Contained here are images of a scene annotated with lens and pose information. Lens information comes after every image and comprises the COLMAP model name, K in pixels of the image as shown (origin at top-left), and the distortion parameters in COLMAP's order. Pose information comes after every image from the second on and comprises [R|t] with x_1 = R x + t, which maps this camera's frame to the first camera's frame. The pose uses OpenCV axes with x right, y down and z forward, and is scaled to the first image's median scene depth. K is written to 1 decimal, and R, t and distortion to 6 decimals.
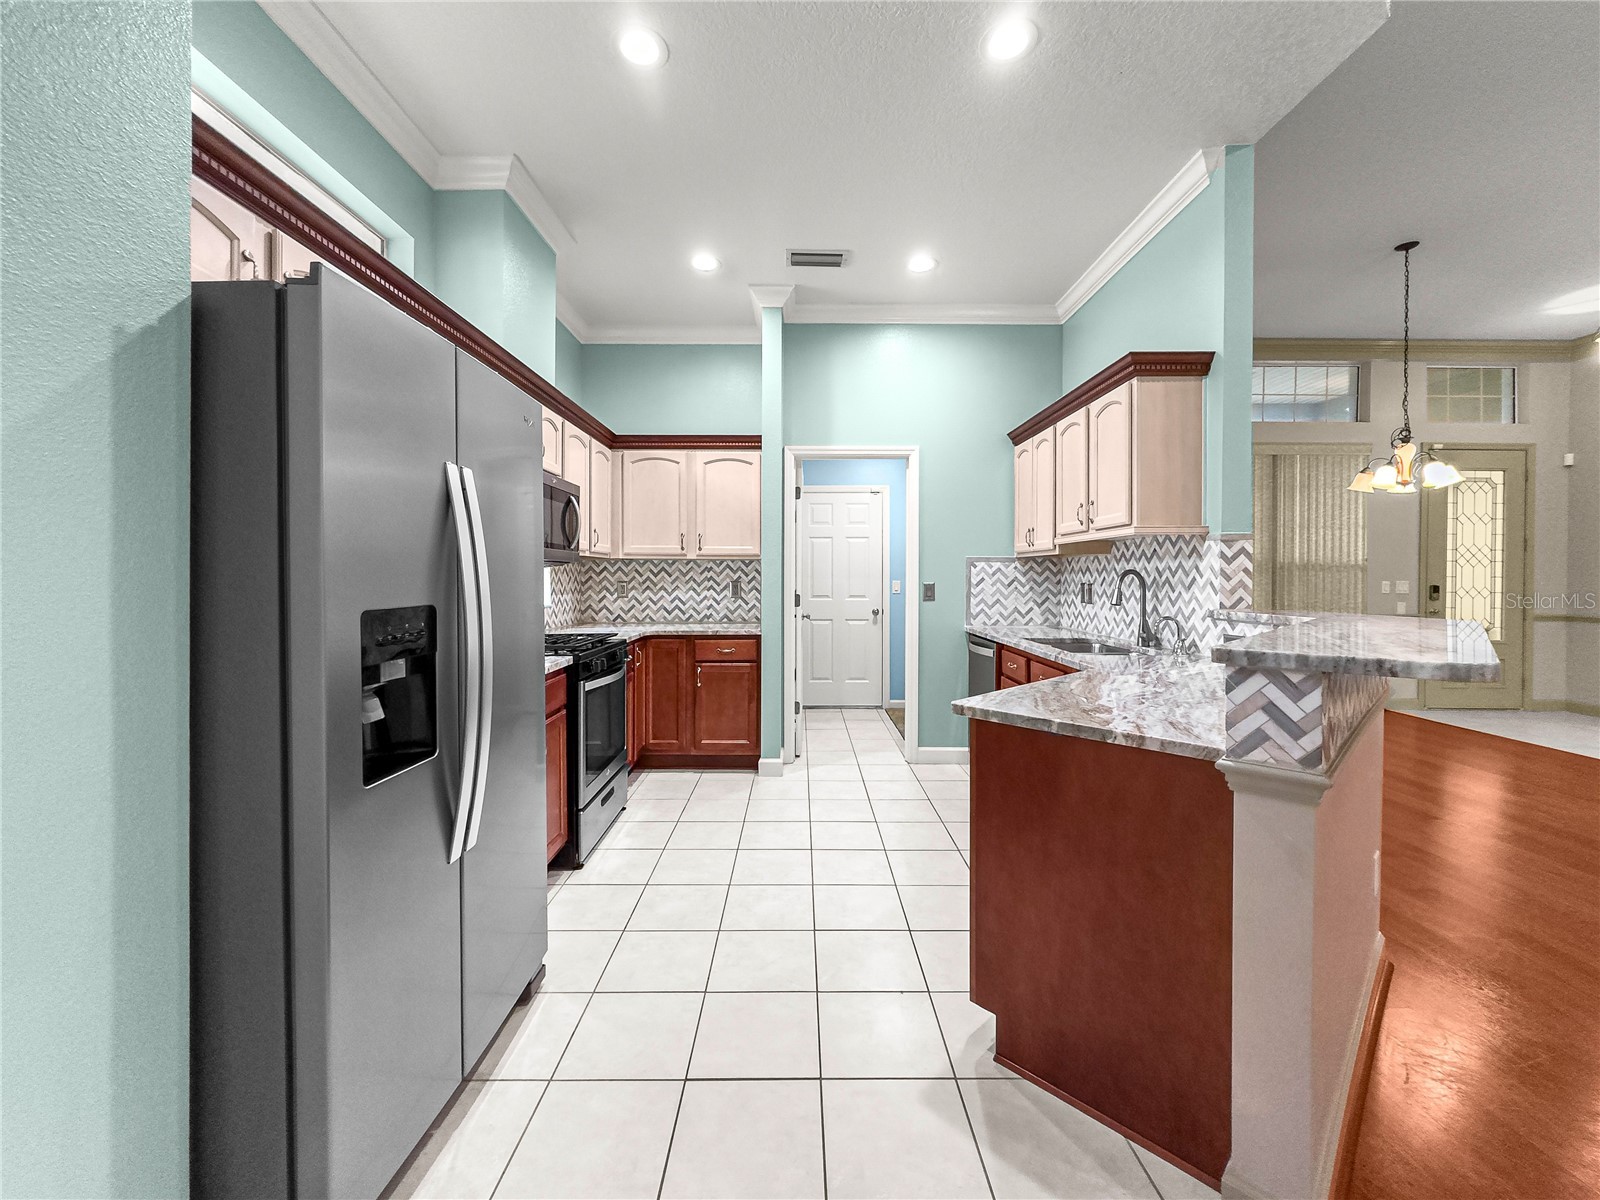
lens RADIAL K [[646.6, 0, 801.7], [0, 646.6, 579.4], [0, 0, 1]] dist [-0.000777, 0.000315]
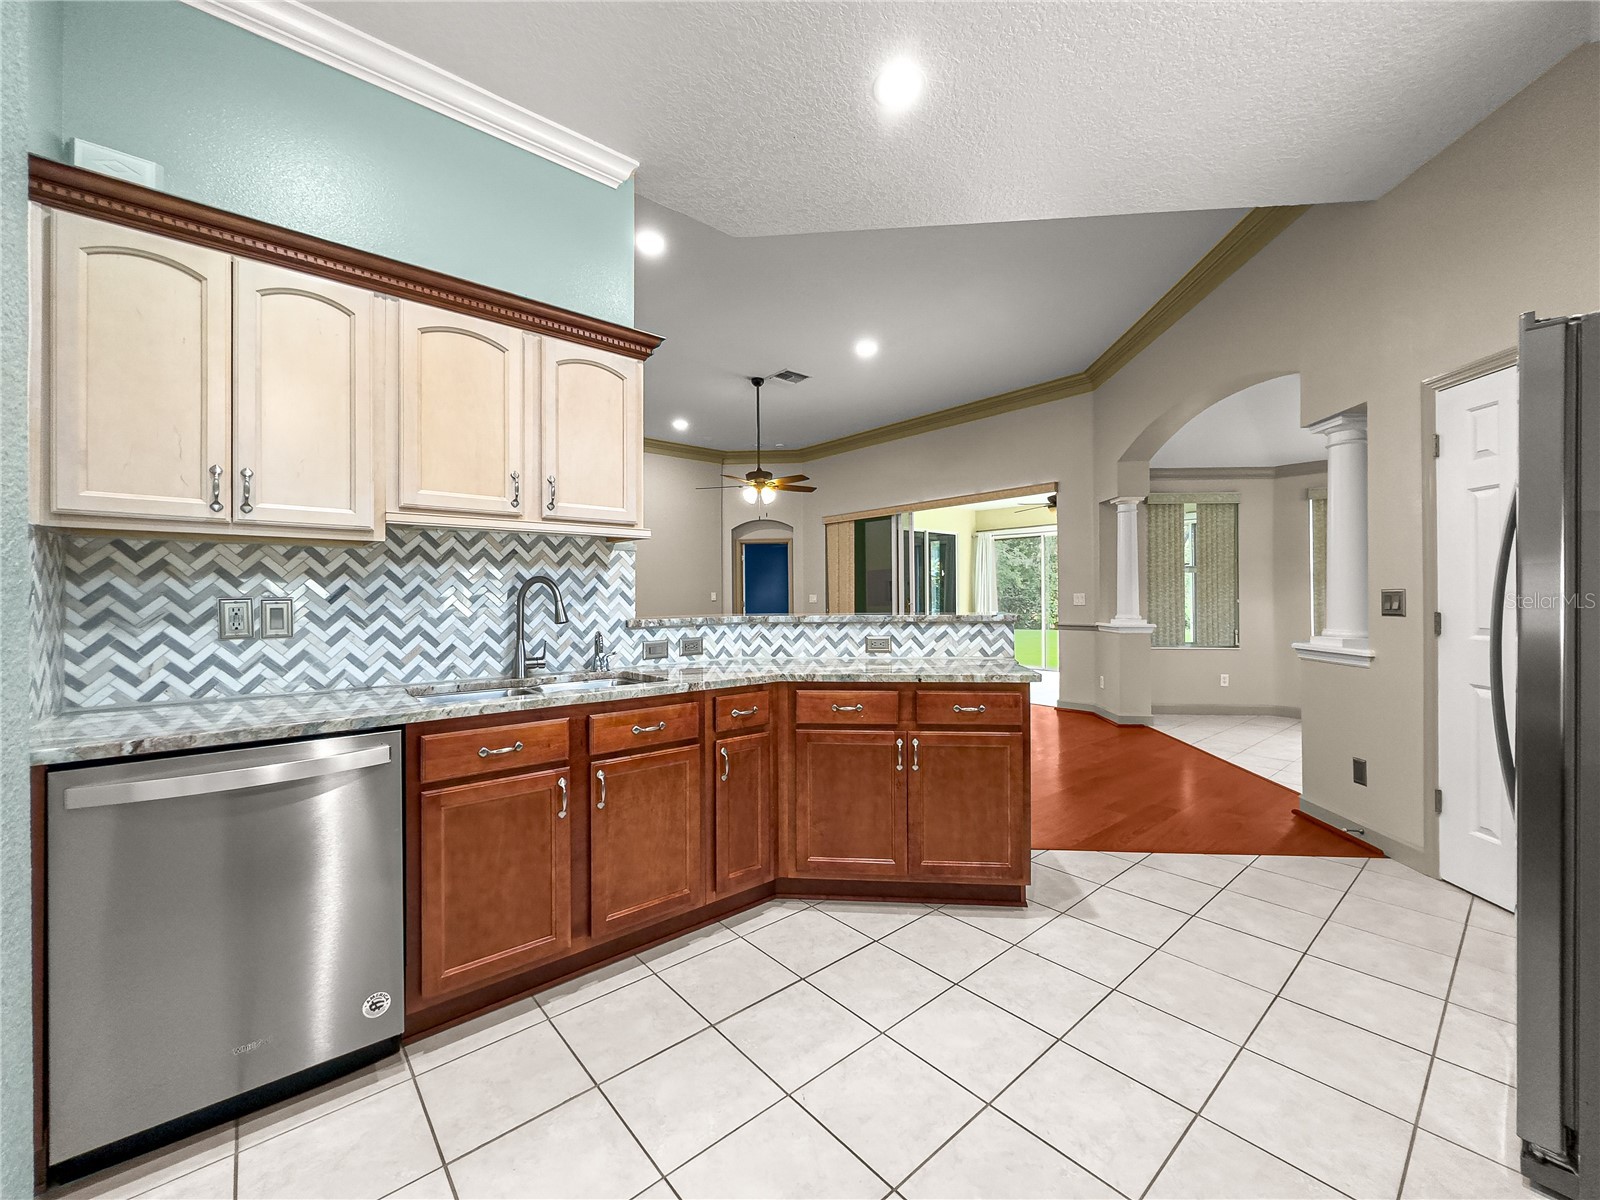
lens RADIAL K [[646.5, 0, 800.9], [0, 646.5, 597.8], [0, 0, 1]] dist [-0.003138, -0.000106]
pose [[-0.648914, 0.000299, 0.760862, -0.193564], [0.007691, 0.999951, 0.006167, 0.005504], [-0.760823, 0.009854, -0.648884, 0.914607]]
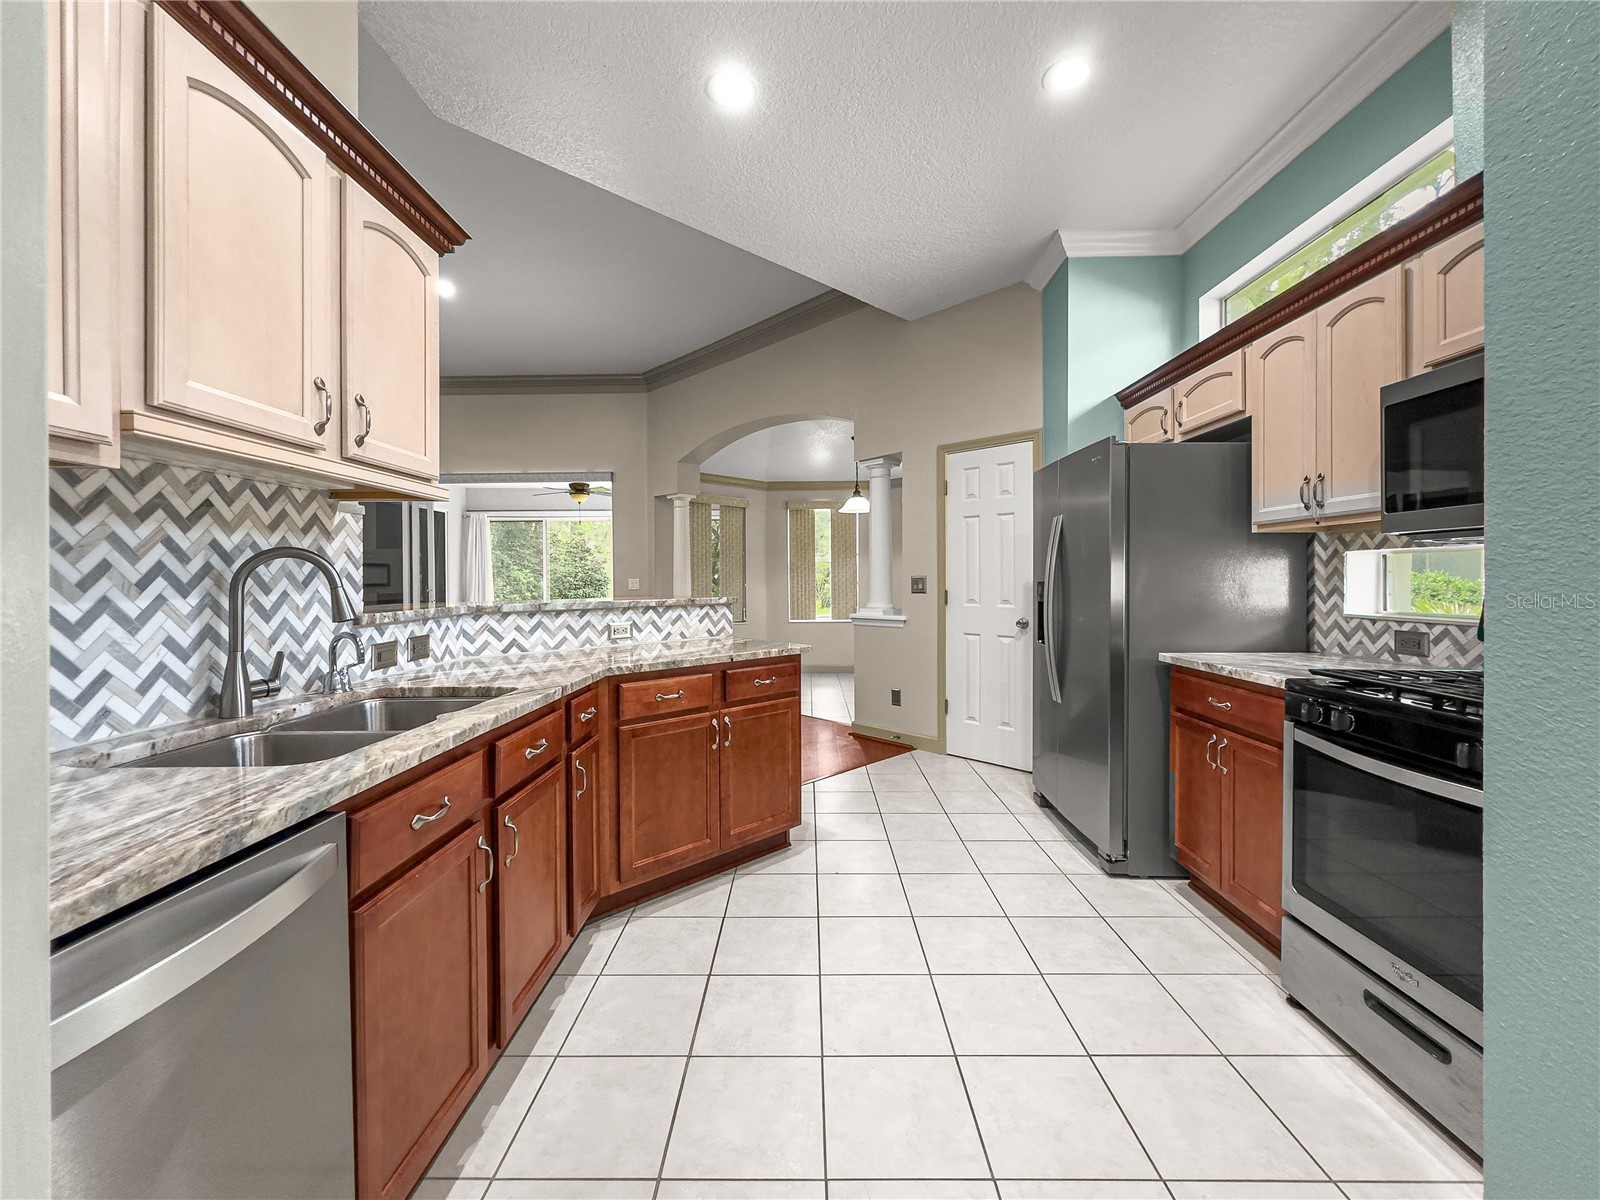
lens RADIAL K [[649.9, 0, 801.9], [0, 649.9, 584.9], [0, 0, 1]] dist [-0.004916, 0.000006]
pose [[-0.999894, 0.003608, 0.014083, 0.093797], [0.003794, 0.999905, 0.013256, 0.005239], [-0.014033, 0.013308, -0.999813, 1.065341]]
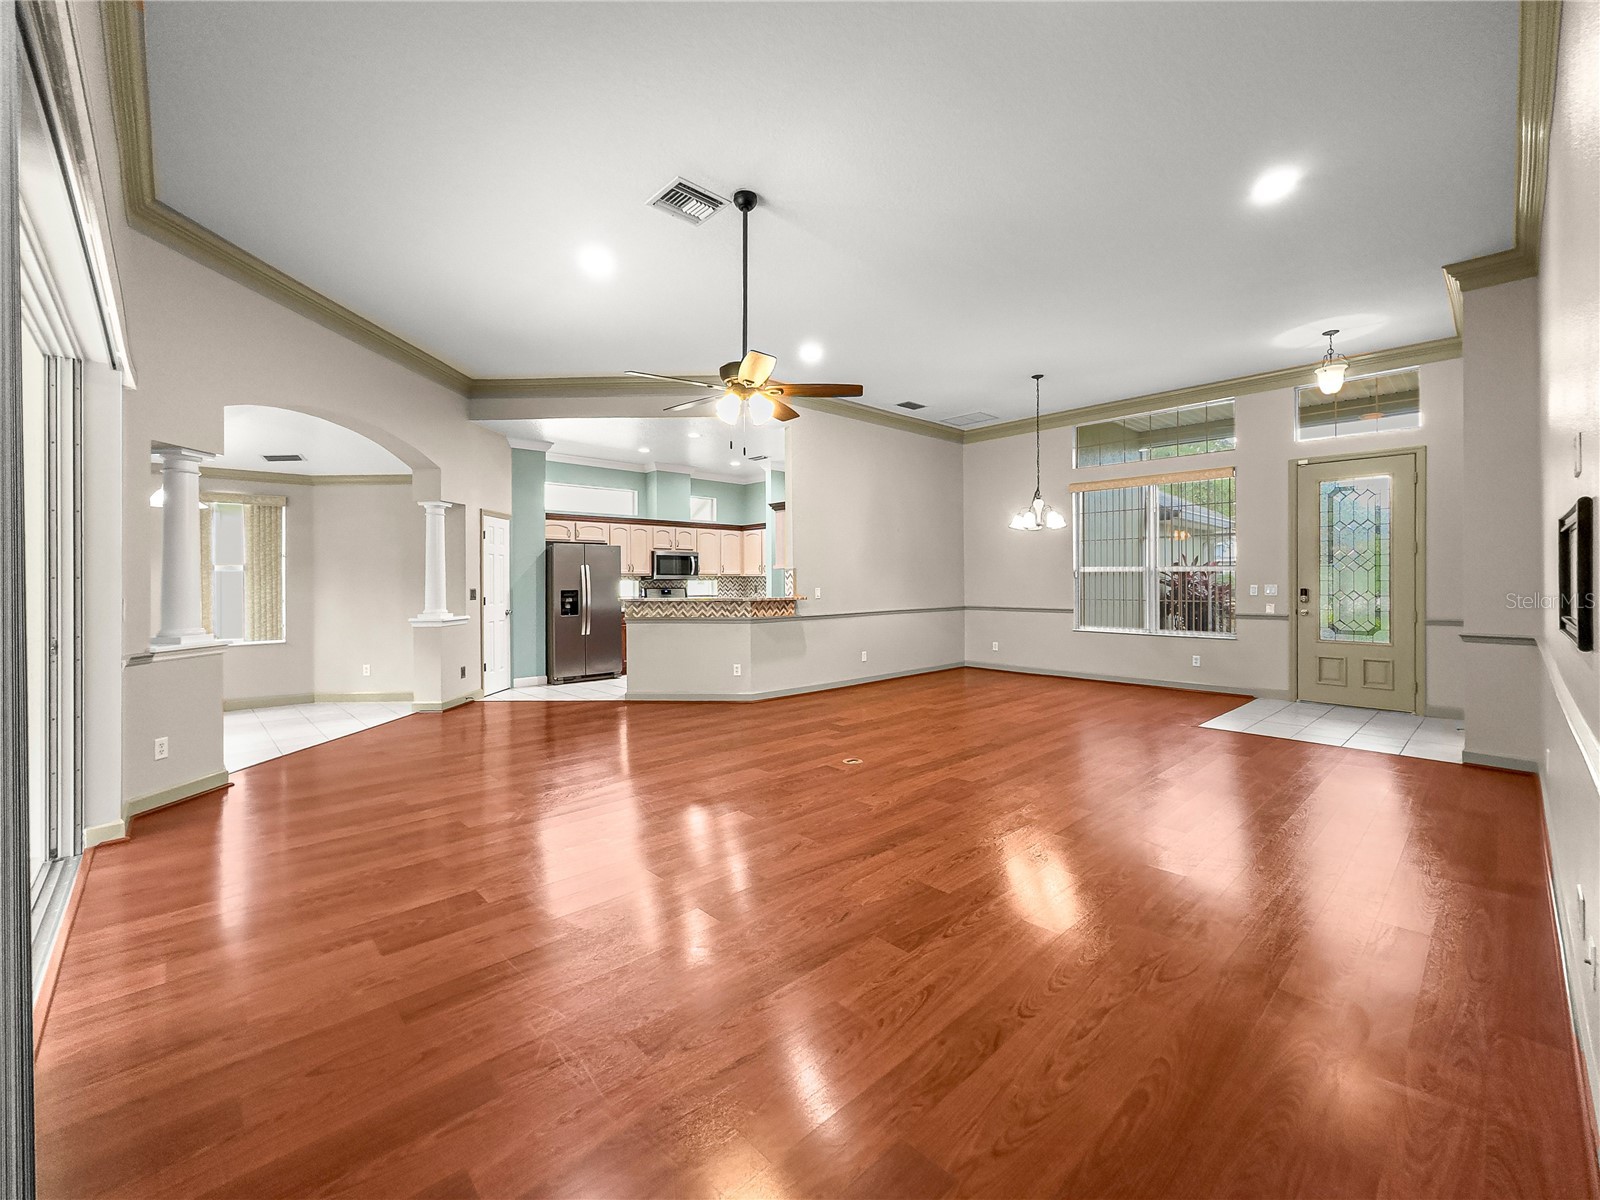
lens RADIAL K [[666.2, 0, 810.0], [0, 666.2, 577.5], [0, 0, 1]] dist [-0.002558, -0.000099]
pose [[0.689725, -0.009305, -0.724012, 1.718425], [0.003764, 0.999950, -0.009266, -0.003323], [0.724062, 0.003666, 0.689725, -0.541439]]
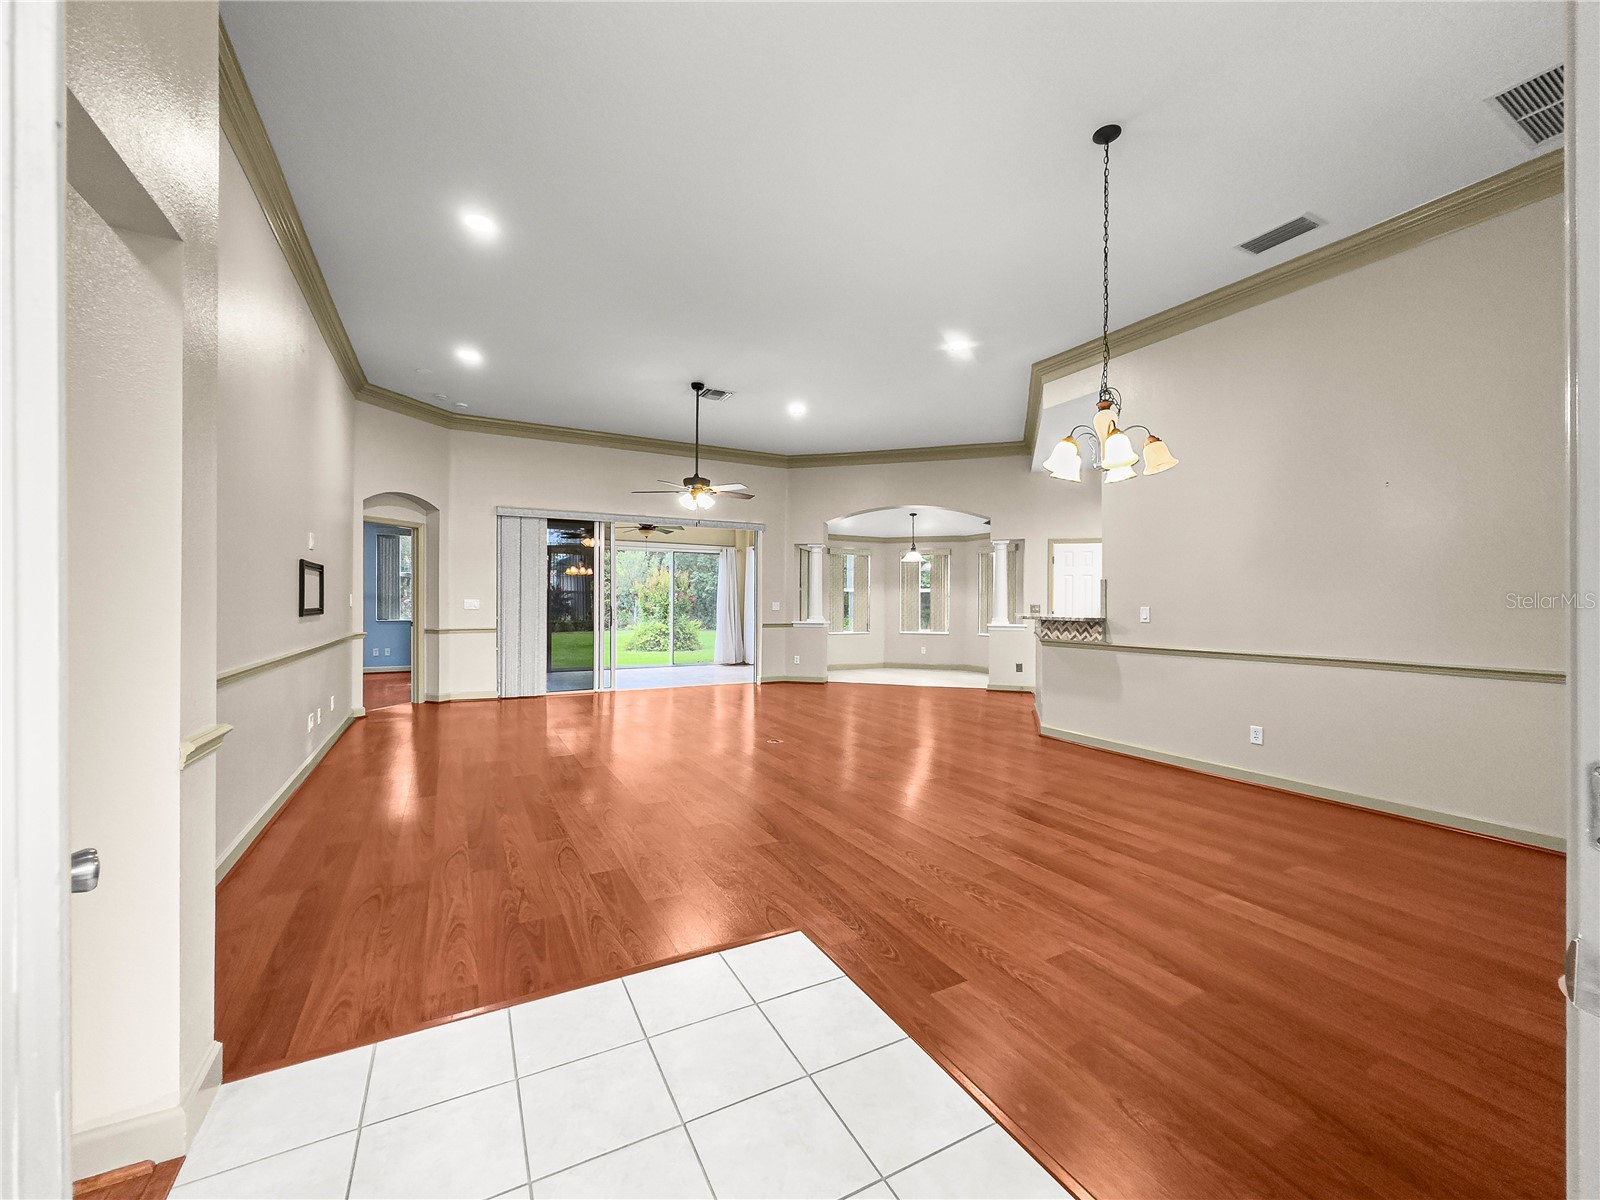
lens RADIAL K [[646.5, 0, 800.9], [0, 646.5, 597.8], [0, 0, 1]] dist [-0.003138, -0.000106]
pose [[-0.879572, -0.011546, -0.475626, 1.549174], [-0.010443, 0.999933, -0.004961, 0.004265], [0.475652, 0.000603, -0.879633, 1.452095]]
